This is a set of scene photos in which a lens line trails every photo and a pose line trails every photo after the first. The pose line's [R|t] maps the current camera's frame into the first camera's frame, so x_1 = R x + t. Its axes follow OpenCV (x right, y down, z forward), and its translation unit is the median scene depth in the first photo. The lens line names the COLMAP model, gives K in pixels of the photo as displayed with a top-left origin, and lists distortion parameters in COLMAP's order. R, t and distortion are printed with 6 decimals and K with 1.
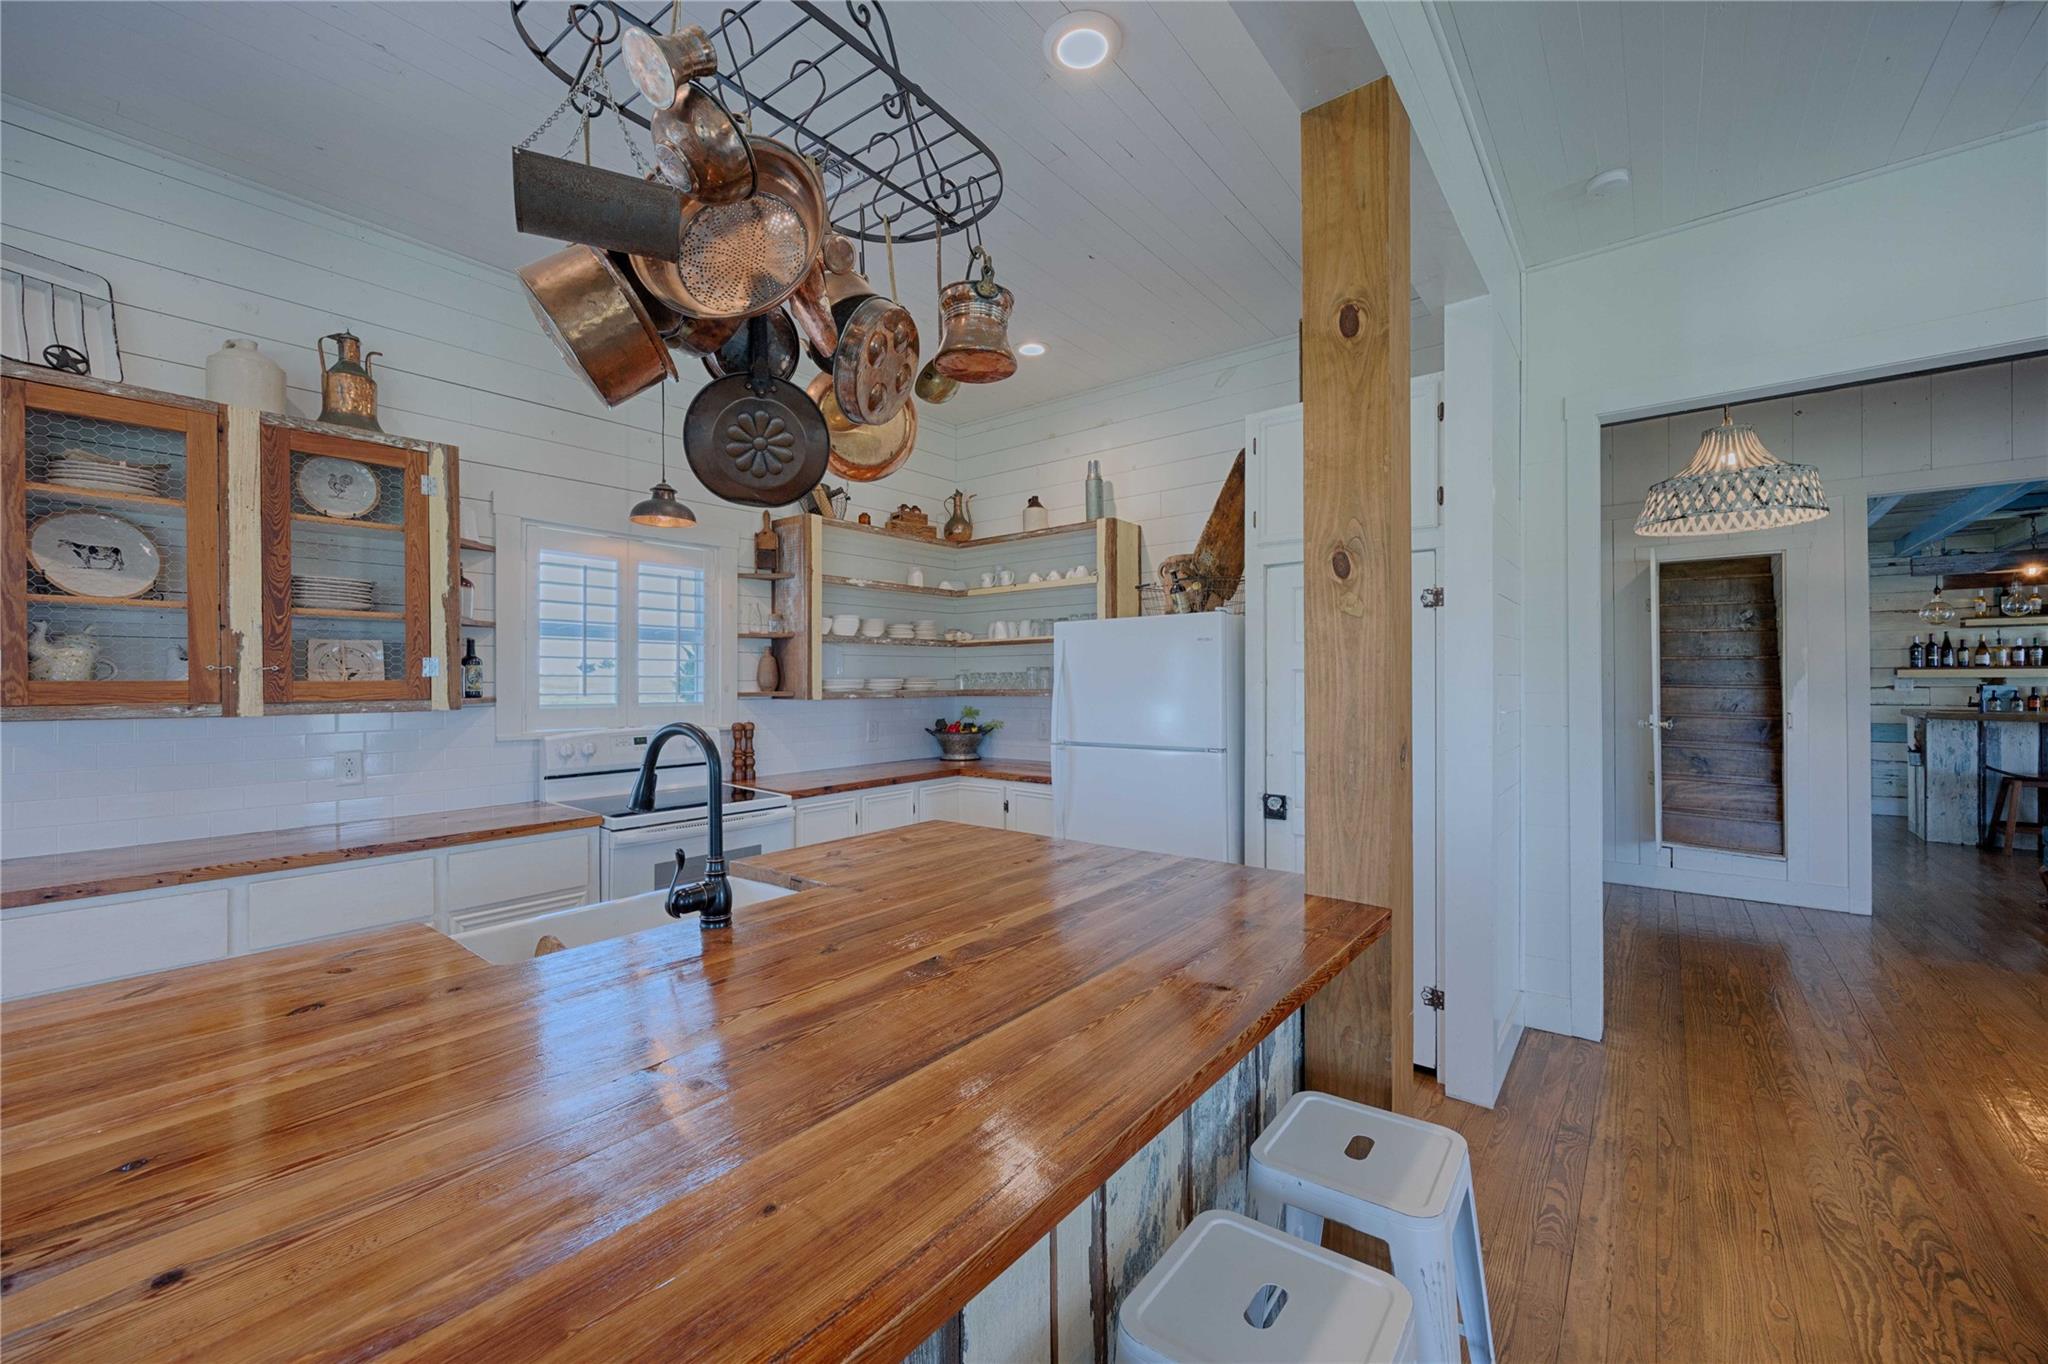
lens RADIAL K [[810.0, 0, 1031.4], [0, 810.0, 681.0], [0, 0, 1]] dist [0.000522, 0.000090]
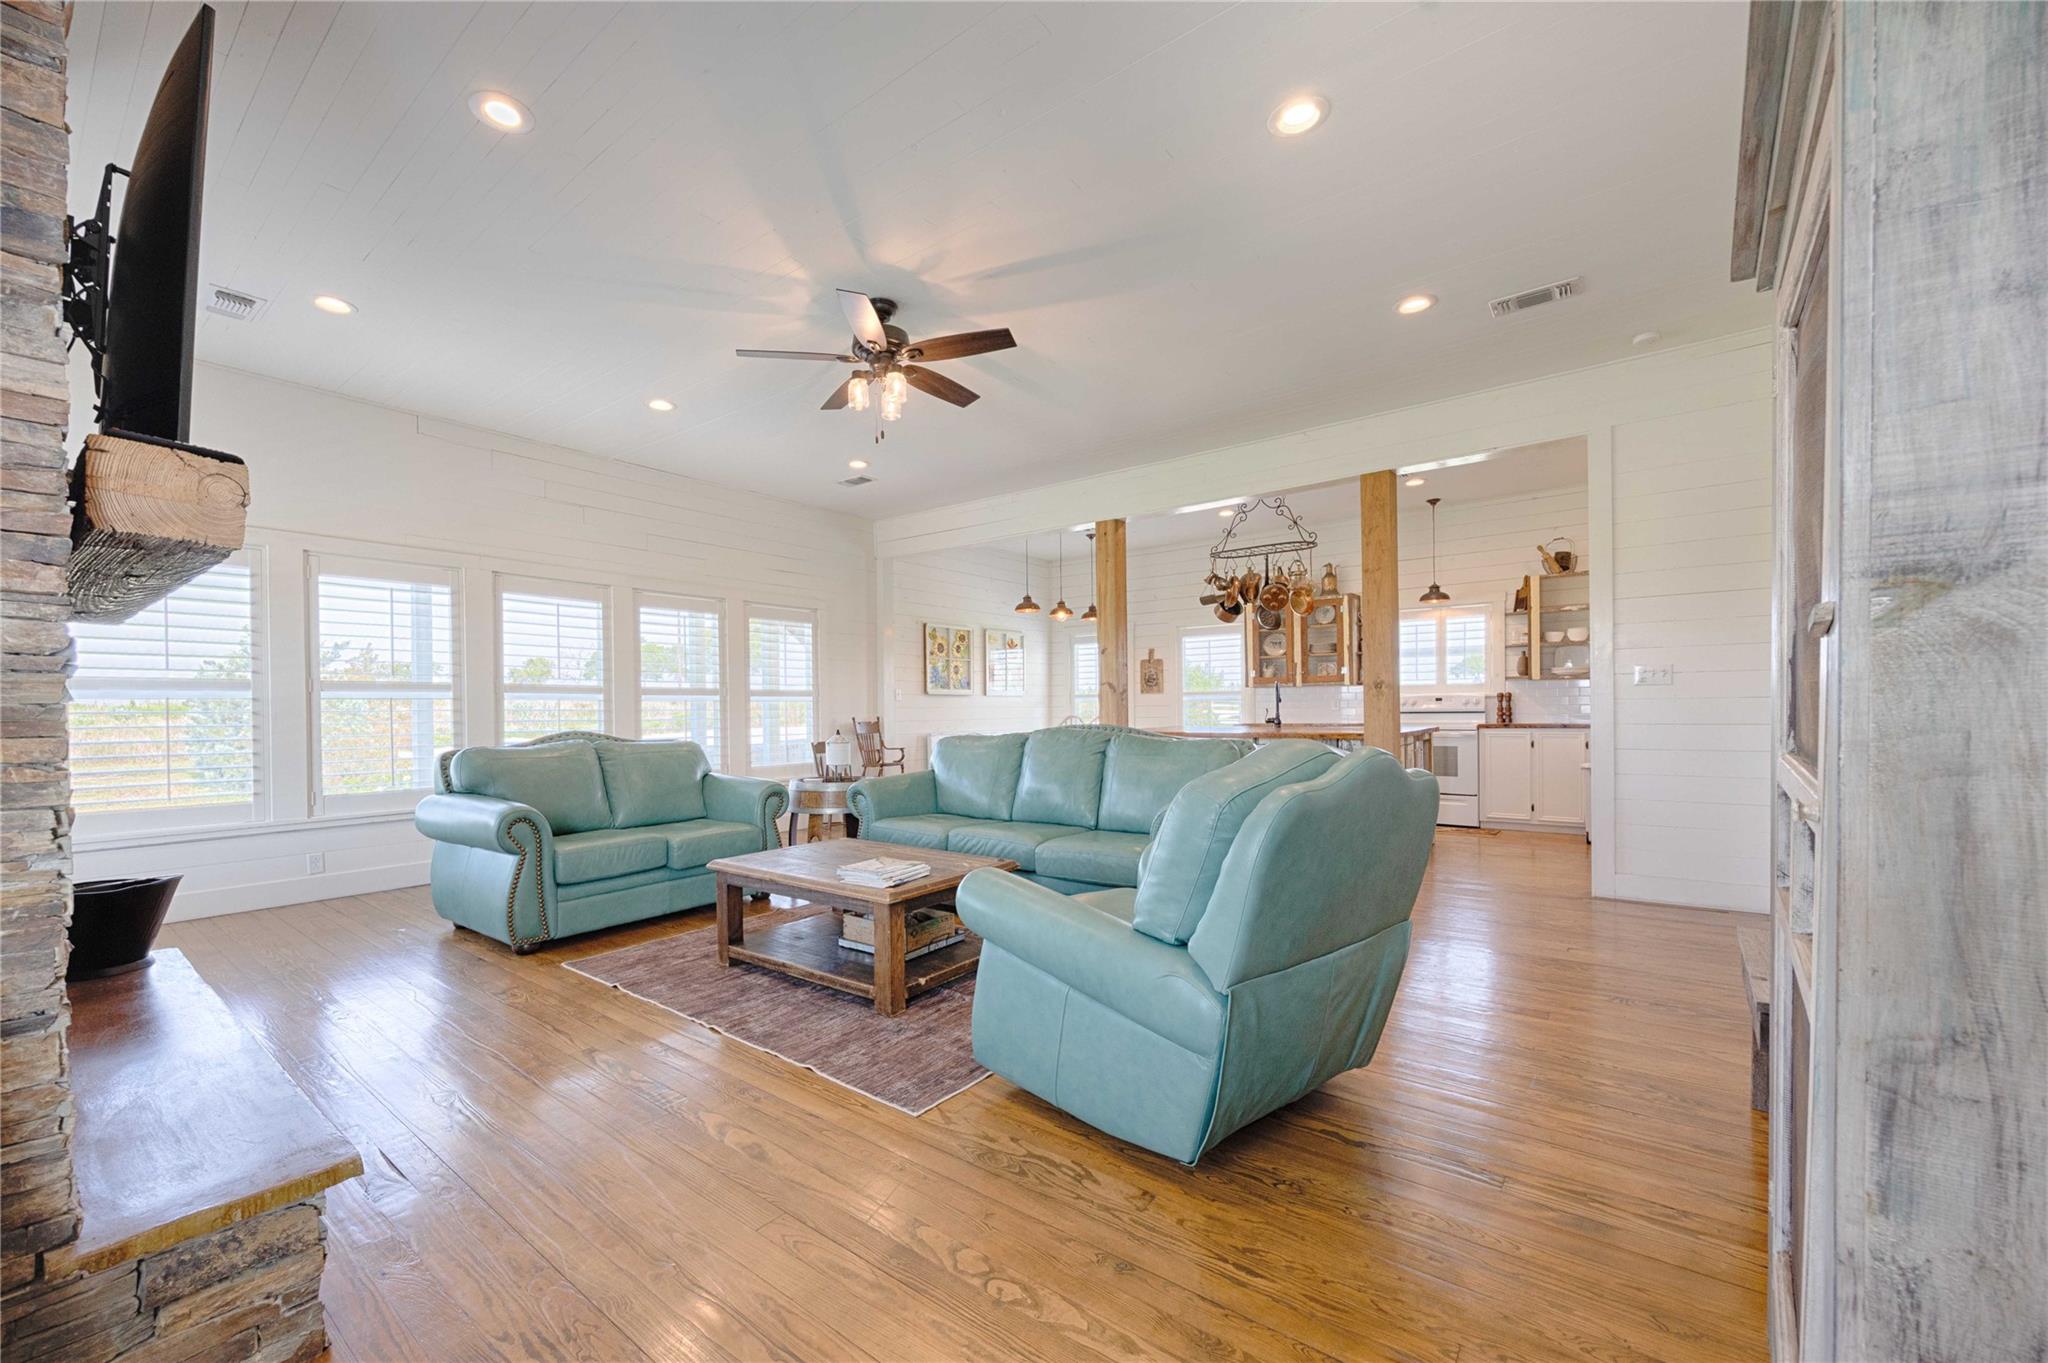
lens RADIAL K [[829.3, 0, 967.1], [0, 829.3, 710.6], [0, 0, 1]] dist [-0.000437, -0.000054]
pose [[-0.024472, 0.008165, -0.999667, 2.384476], [0.014194, 0.999869, 0.007819, 0.089942], [0.999600, -0.013998, -0.024585, -0.311242]]
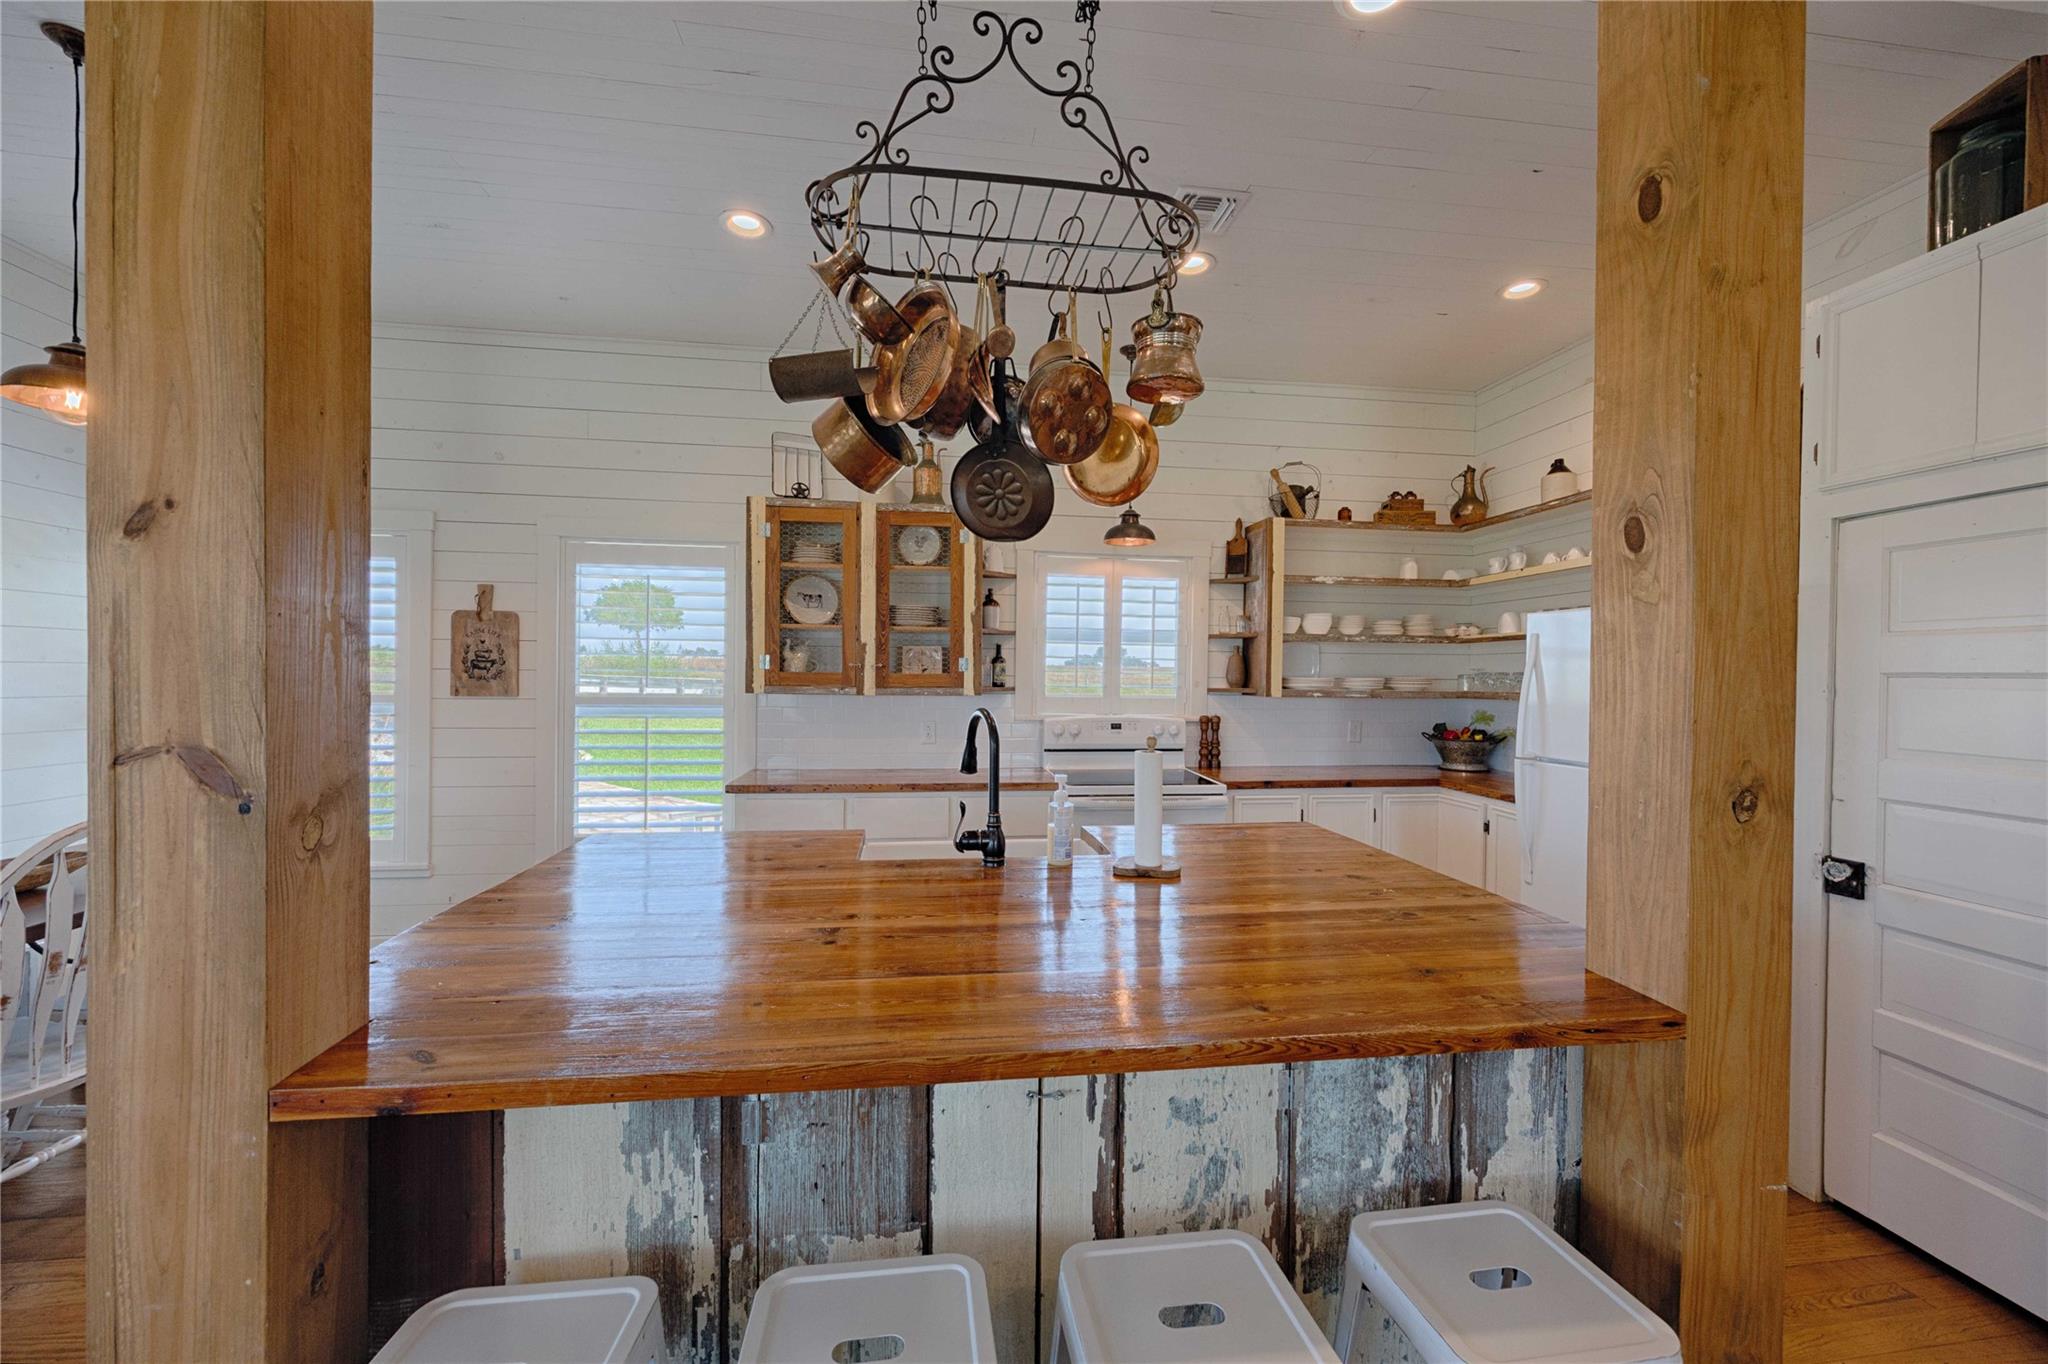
lens RADIAL K [[810.0, 0, 1031.4], [0, 810.0, 681.0], [0, 0, 1]] dist [0.000522, 0.000090]
pose [[0.722836, 0.018809, -0.690764, 0.333815], [-0.015250, 0.999820, 0.011266, -0.006316], [0.690852, 0.002390, 0.722993, 0.058370]]
